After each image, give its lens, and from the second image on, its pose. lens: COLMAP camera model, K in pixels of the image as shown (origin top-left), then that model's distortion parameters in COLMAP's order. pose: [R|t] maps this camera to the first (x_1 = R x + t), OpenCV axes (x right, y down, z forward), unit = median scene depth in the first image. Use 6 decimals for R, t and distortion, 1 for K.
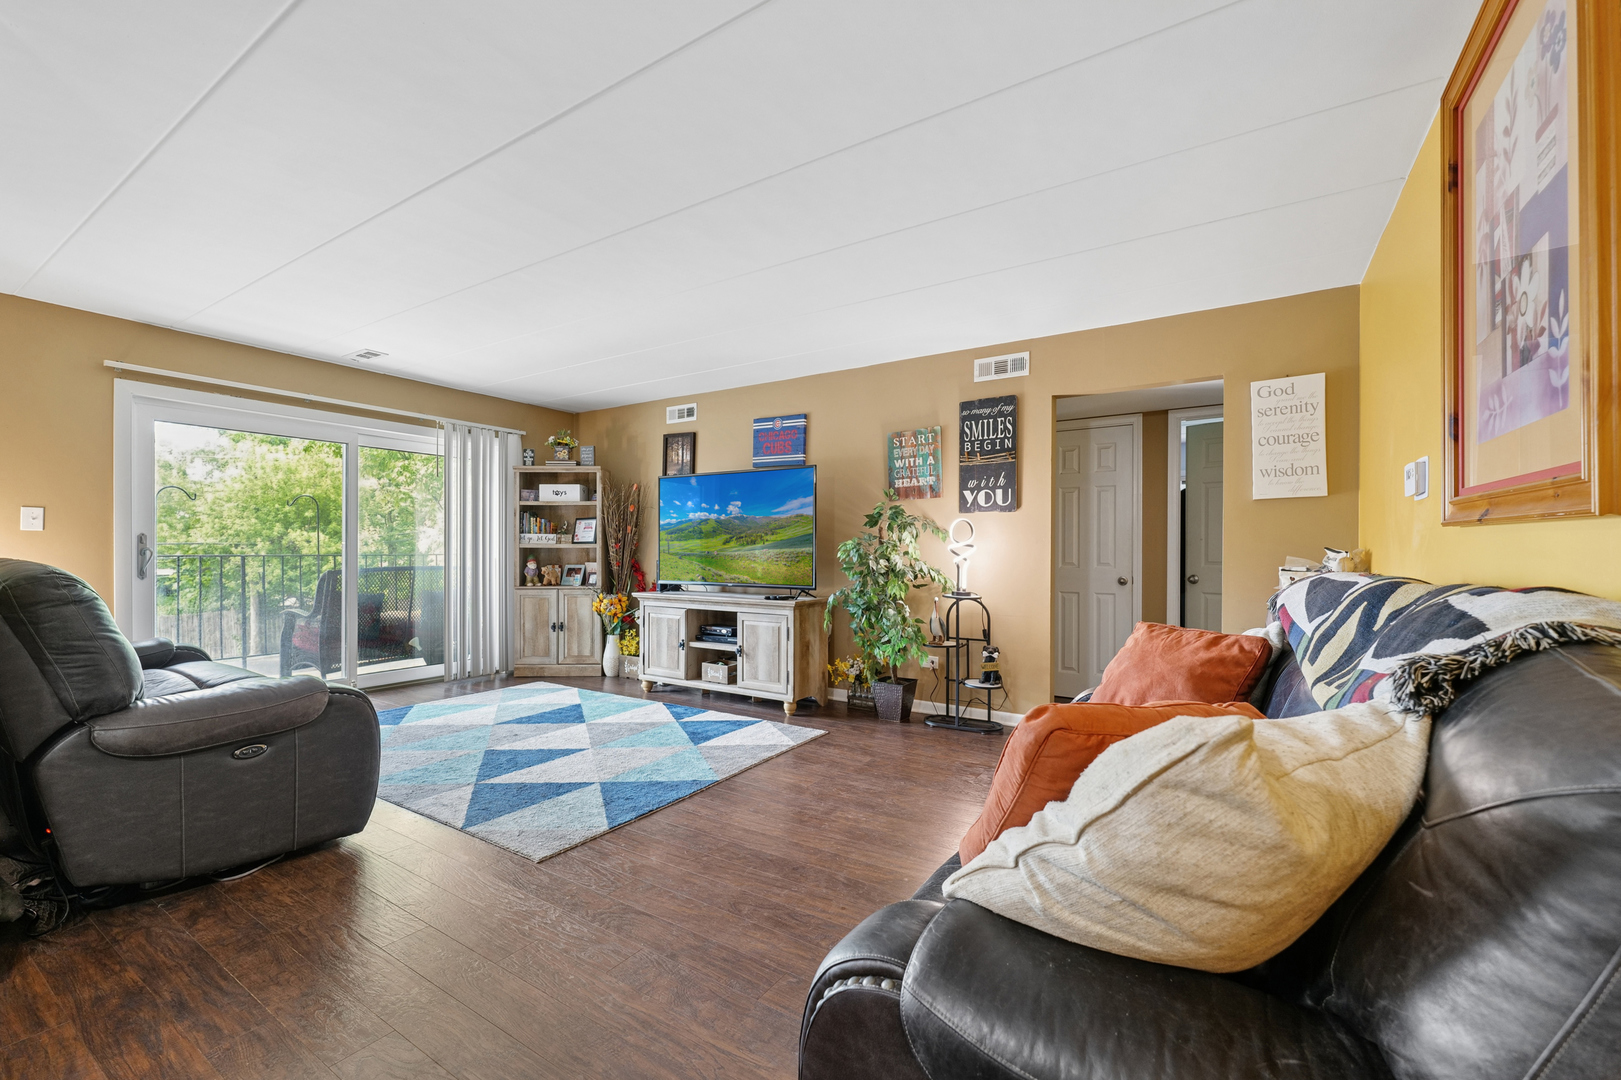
lens RADIAL K [[669.0, 0, 812.6], [0, 669.0, 552.0], [0, 0, 1]] dist [0.001174, -0.000771]
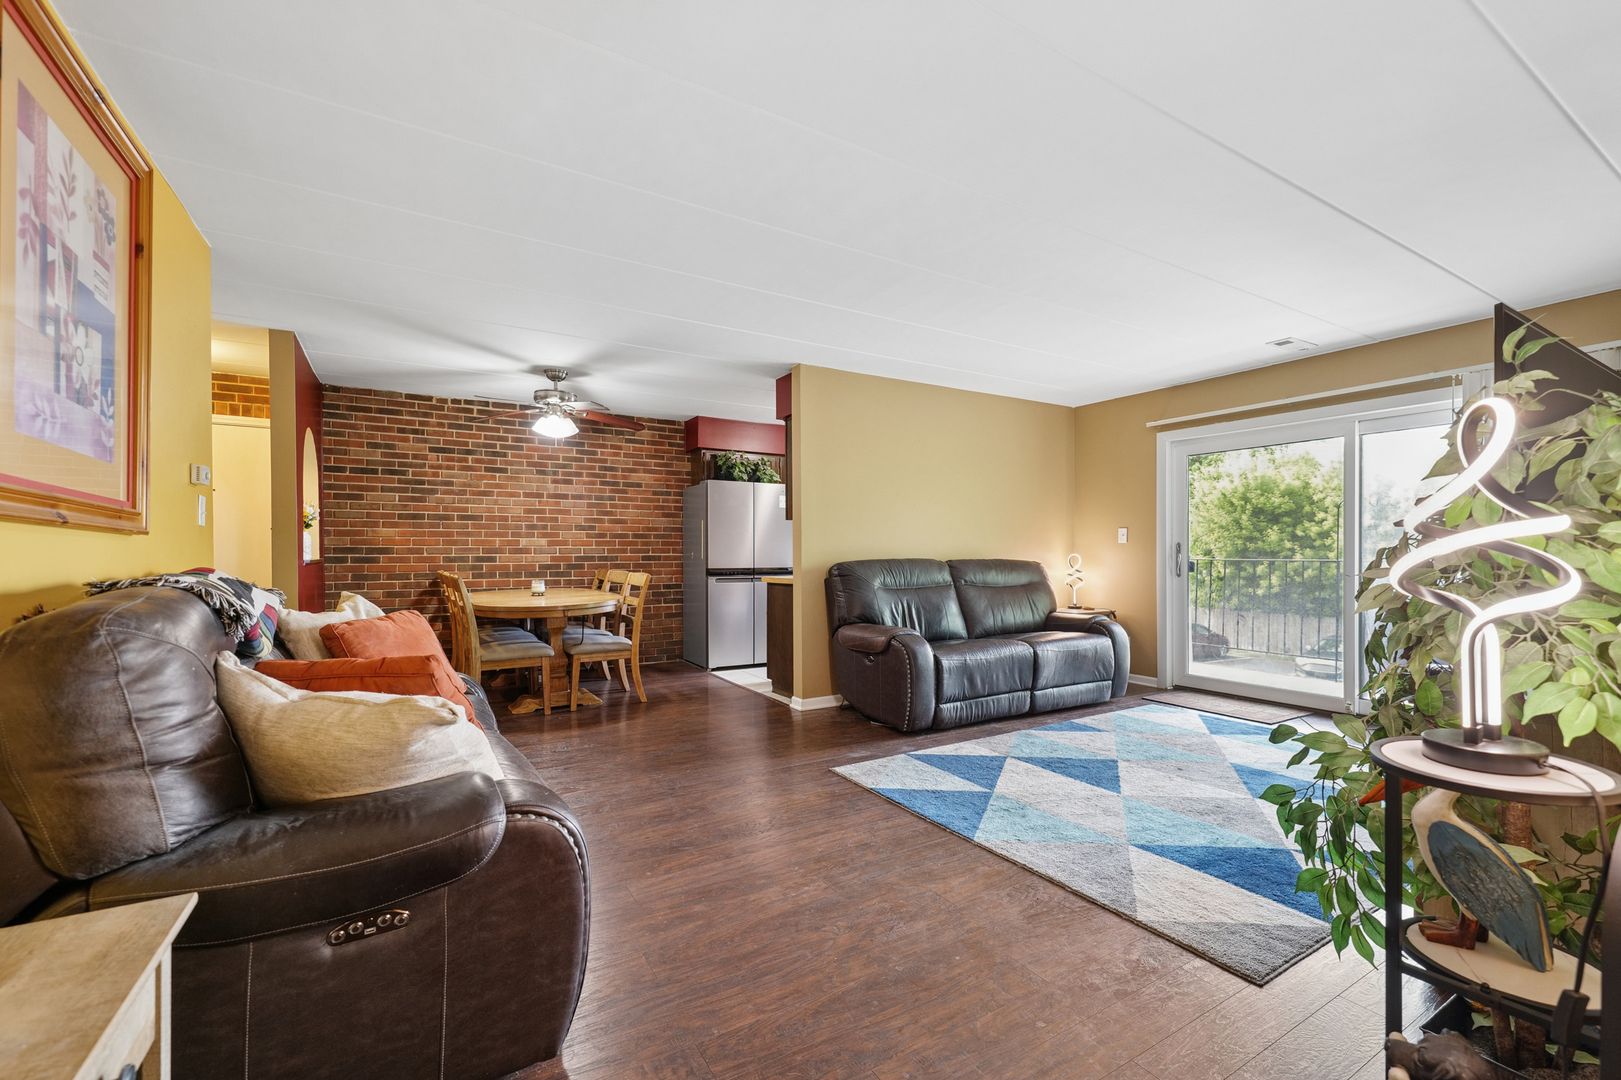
lens RADIAL K [[669.0, 0, 807.5], [0, 669.0, 557.8], [0, 0, 1]] dist [0.001174, -0.000771]
pose [[-0.450954, 0.001382, -0.892546, 0.475219], [-0.003239, 0.999990, 0.003185, 0.000626], [0.892541, 0.004327, -0.450945, 0.843879]]
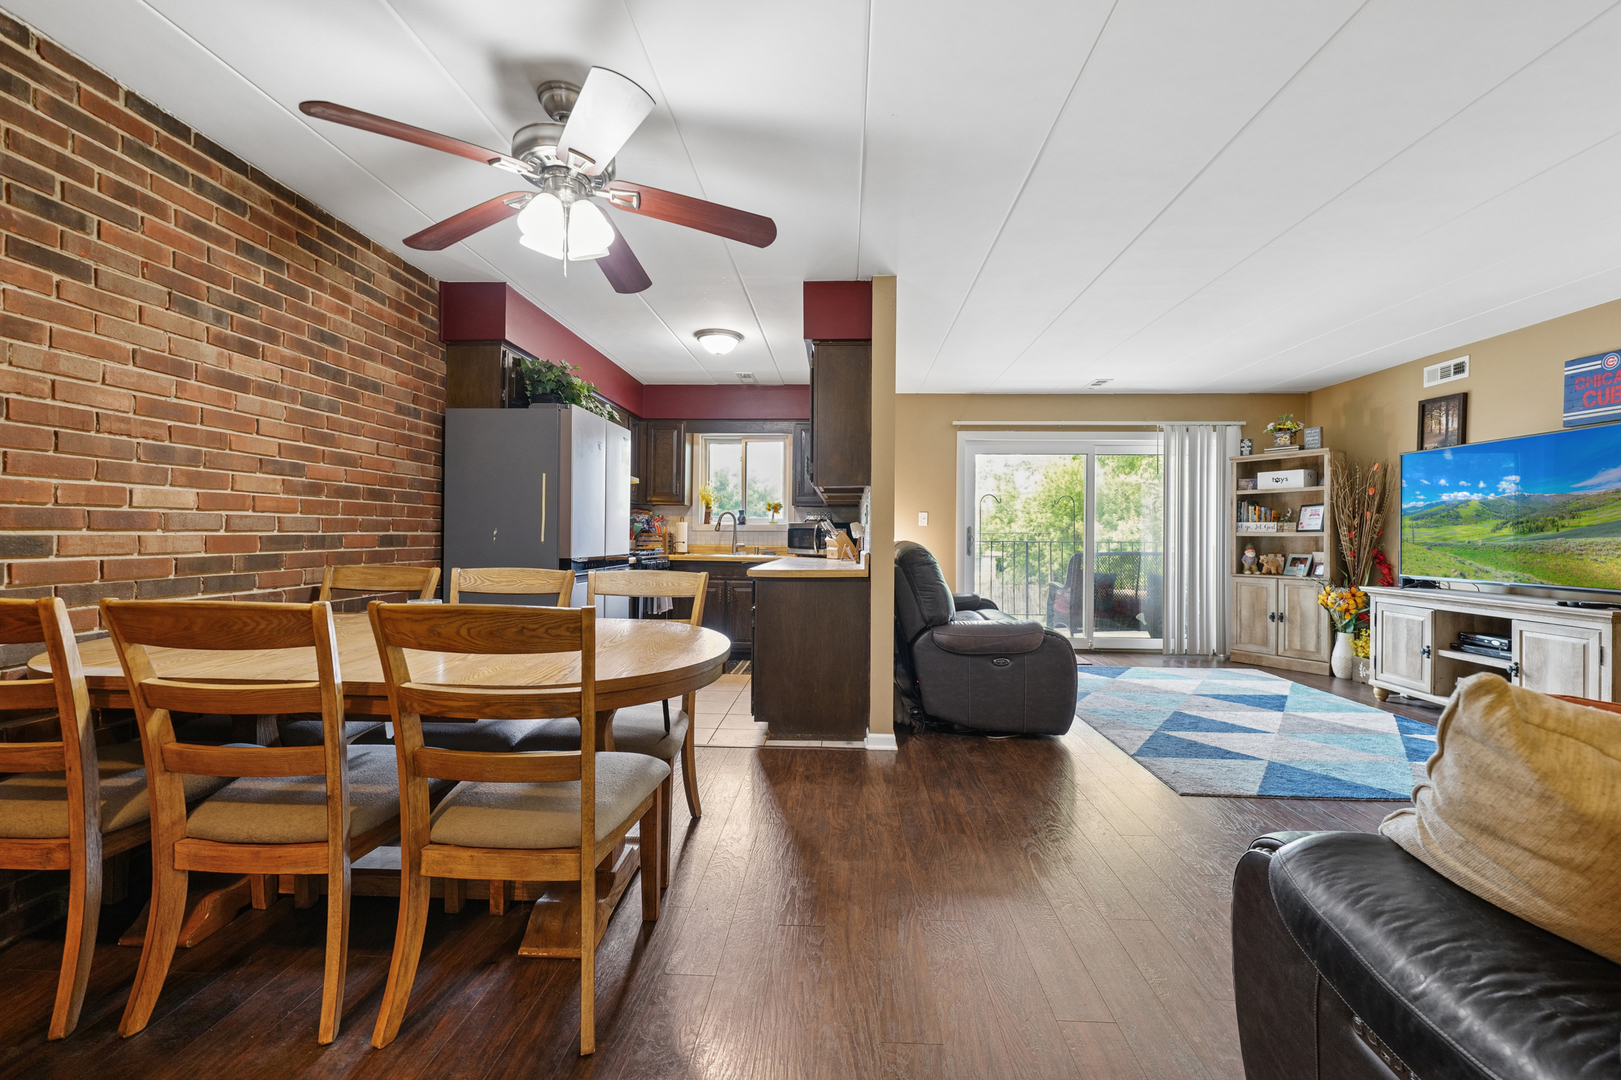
lens RADIAL K [[669.0, 0, 809.7], [0, 669.0, 535.1], [0, 0, 1]] dist [0.001174, -0.000771]
pose [[0.497646, -0.000230, -0.867380, 0.162770], [-0.006717, 0.999969, -0.004119, 0.001026], [0.867354, 0.007875, 0.497629, -0.101653]]
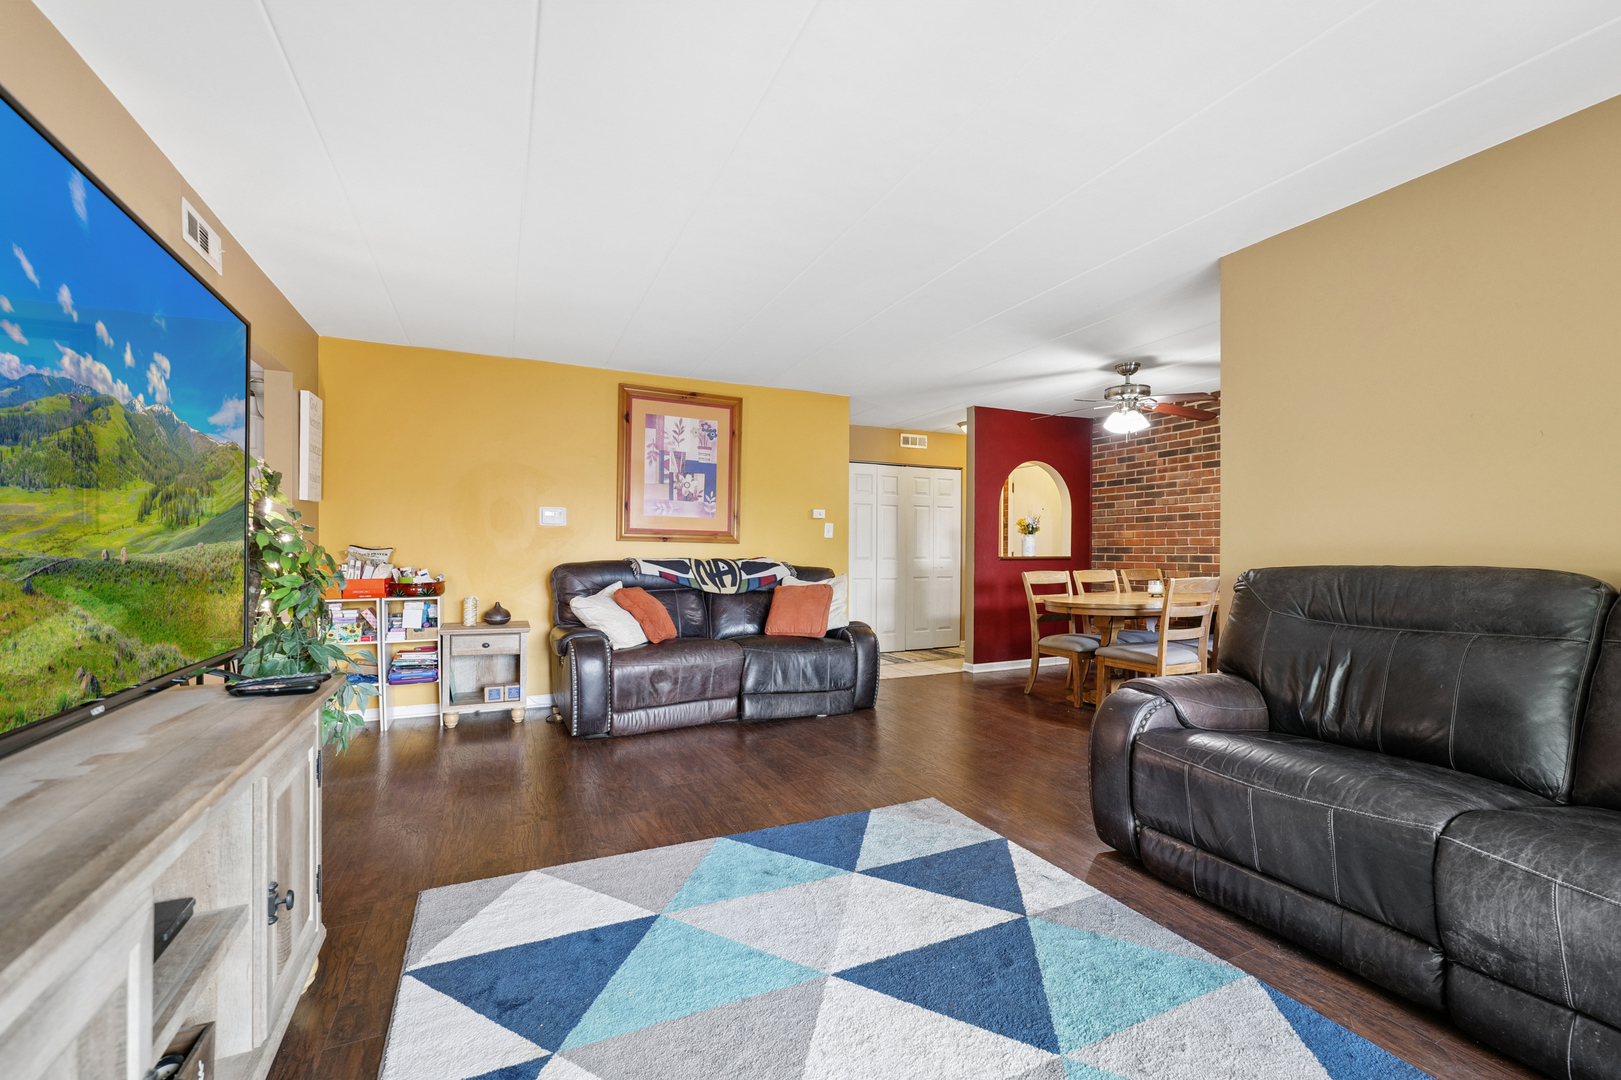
lens RADIAL K [[669.0, 0, 802.8], [0, 669.0, 553.8], [0, 0, 1]] dist [0.001174, -0.000771]
pose [[-0.839138, -0.011190, 0.543803, -0.467333], [-0.008005, 0.999934, 0.008223, -0.004484], [-0.543859, 0.002547, -0.839173, 1.155272]]
